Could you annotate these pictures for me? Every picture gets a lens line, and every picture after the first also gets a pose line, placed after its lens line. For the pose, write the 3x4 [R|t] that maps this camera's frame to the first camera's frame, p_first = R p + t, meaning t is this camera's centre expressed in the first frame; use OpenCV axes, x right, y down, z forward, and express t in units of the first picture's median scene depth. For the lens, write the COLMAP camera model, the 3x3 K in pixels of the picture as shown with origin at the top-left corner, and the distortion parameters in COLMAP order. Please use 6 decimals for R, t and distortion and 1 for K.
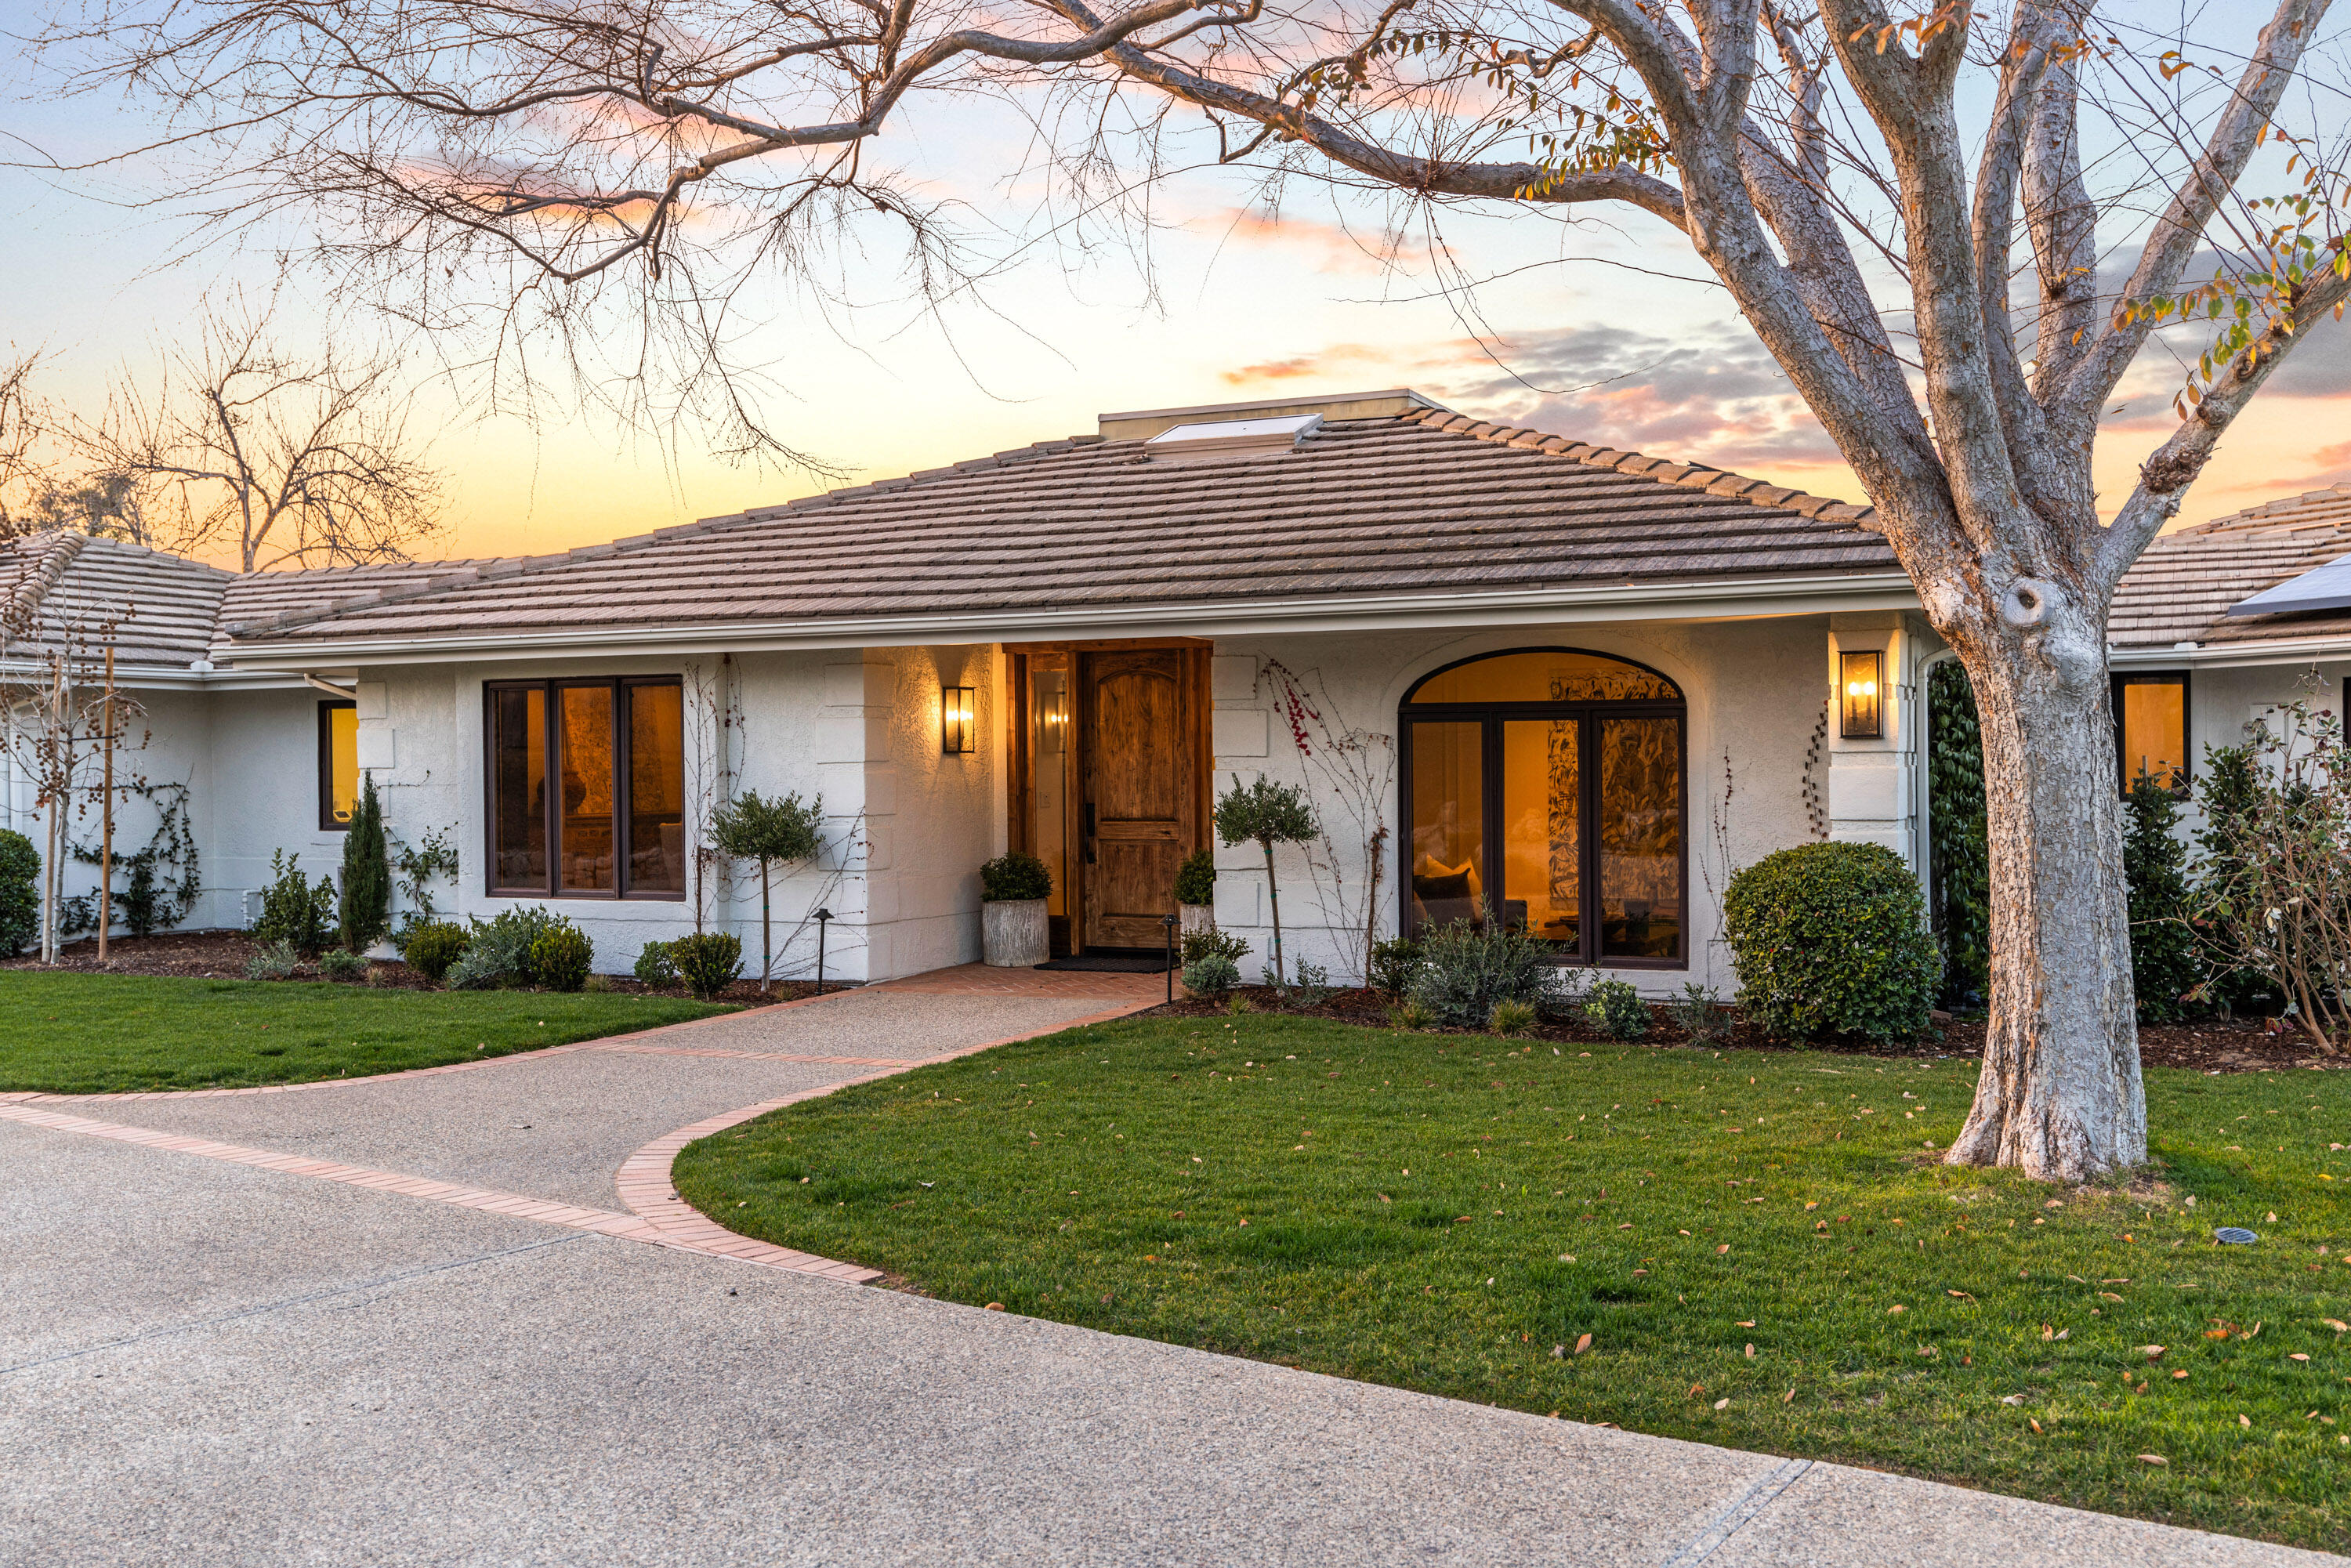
lens RADIAL K [[2188.7, 0, 1171.5], [0, 2188.7, 773.0], [0, 0, 1]] dist [-0.001842, 0.000000]
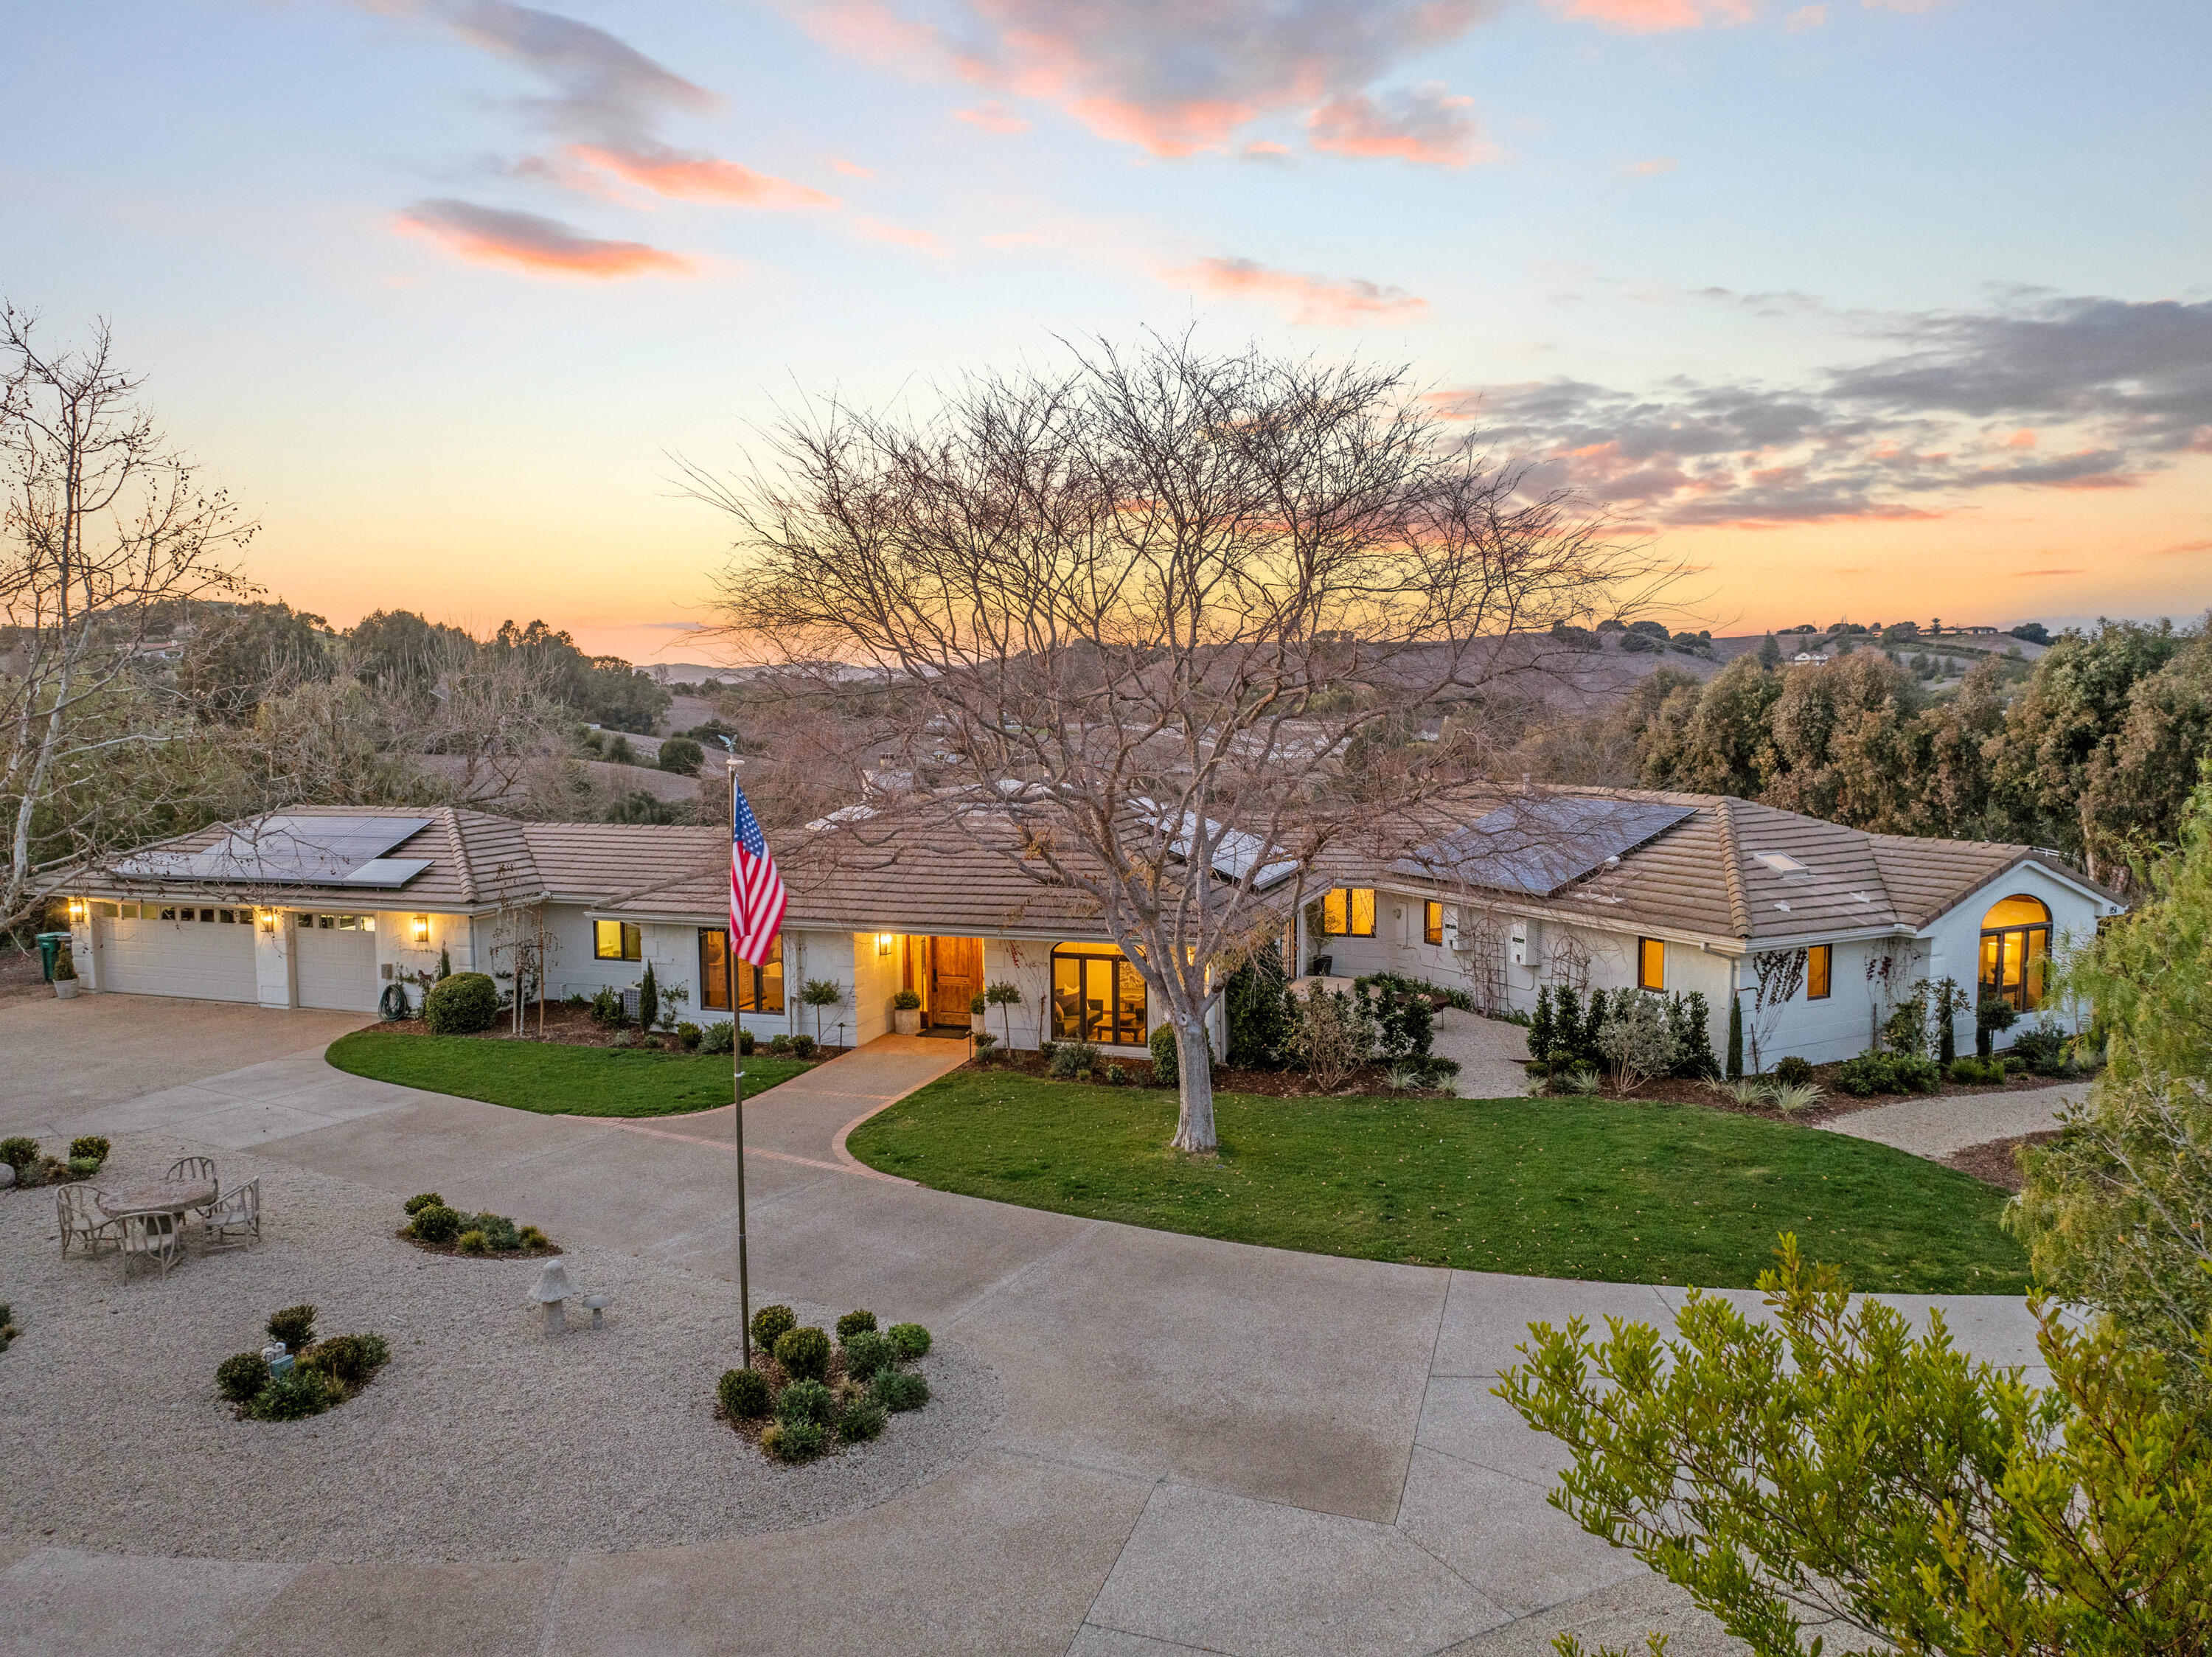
lens RADIAL K [[1549.4, 0, 1107.4], [0, 1549.4, 831.0], [0, 0, 1]] dist [-0.032013, 0.000275]
pose [[0.993281, -0.006707, 0.115530, -0.048726], [-0.001768, 0.997323, 0.073099, -0.304535], [-0.115711, -0.072812, 0.990611, -0.893468]]
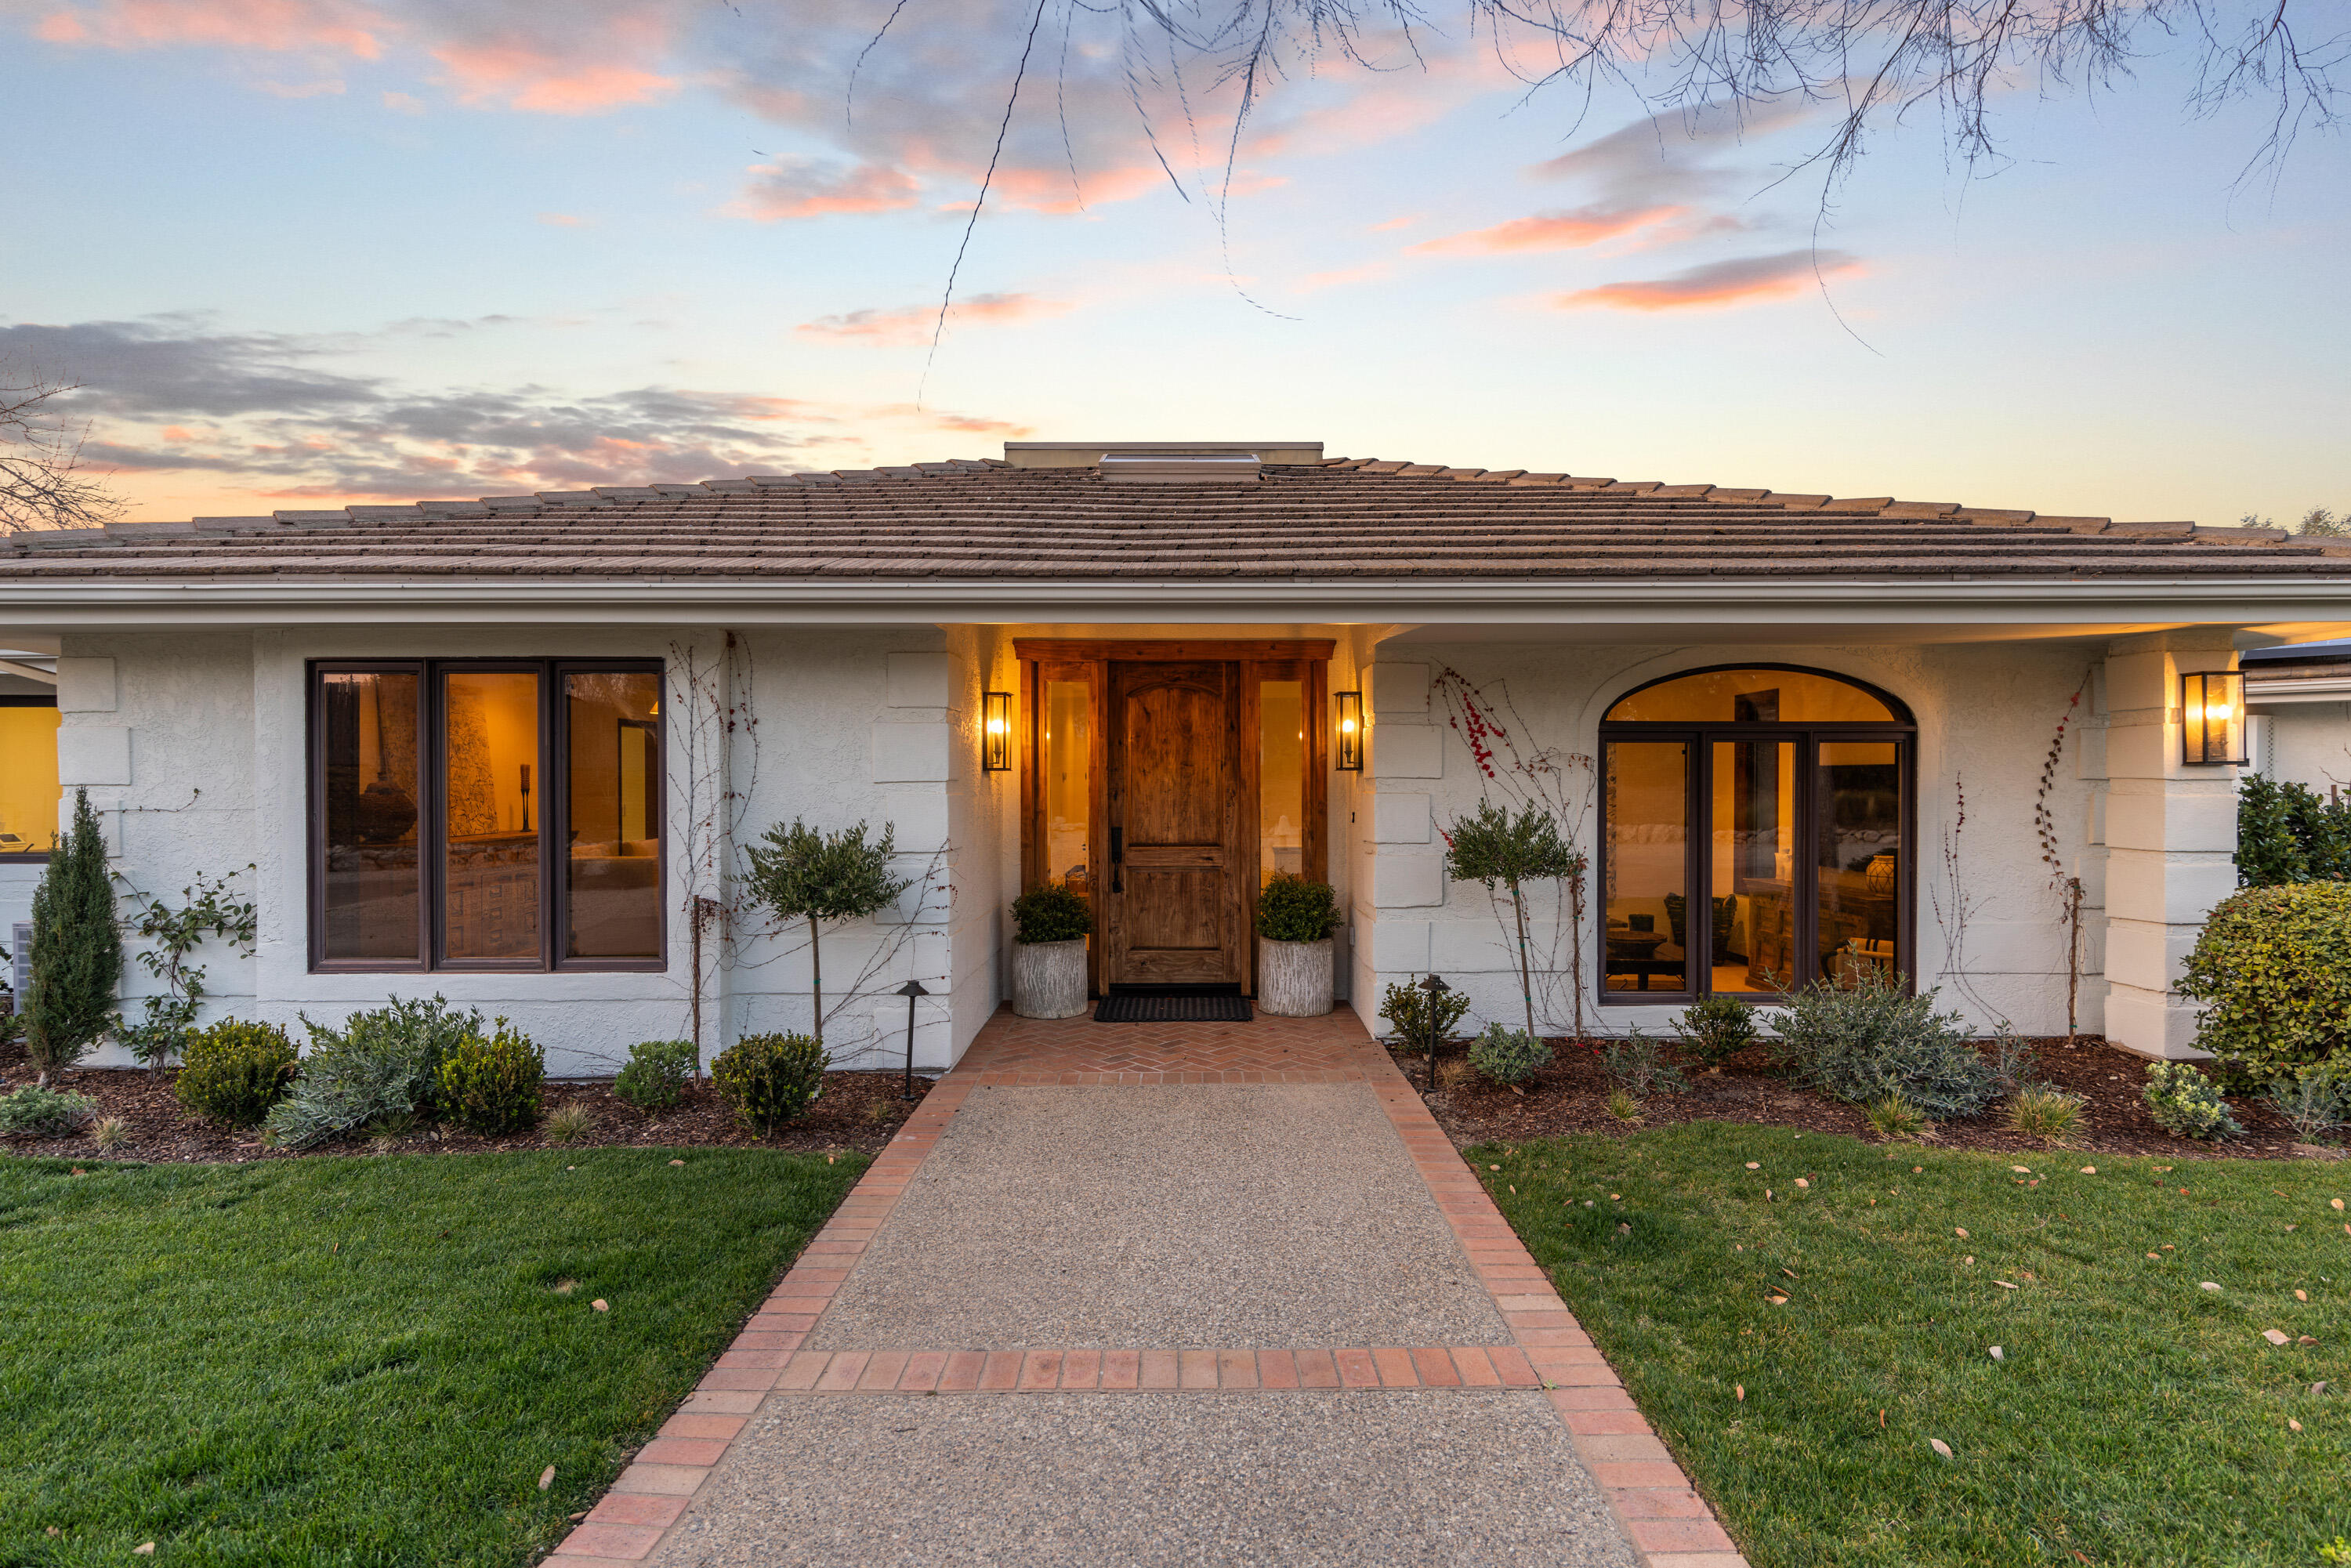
lens RADIAL K [[1168.6, 0, 1192.6], [0, 1168.6, 791.6], [0, 0, 1]] dist [-0.000826, -0.000111]
pose [[0.903598, 0.002966, 0.428371, -0.232297], [-0.004893, 0.999982, 0.003397, -0.003077], [-0.428353, -0.005166, 0.903597, 0.581412]]
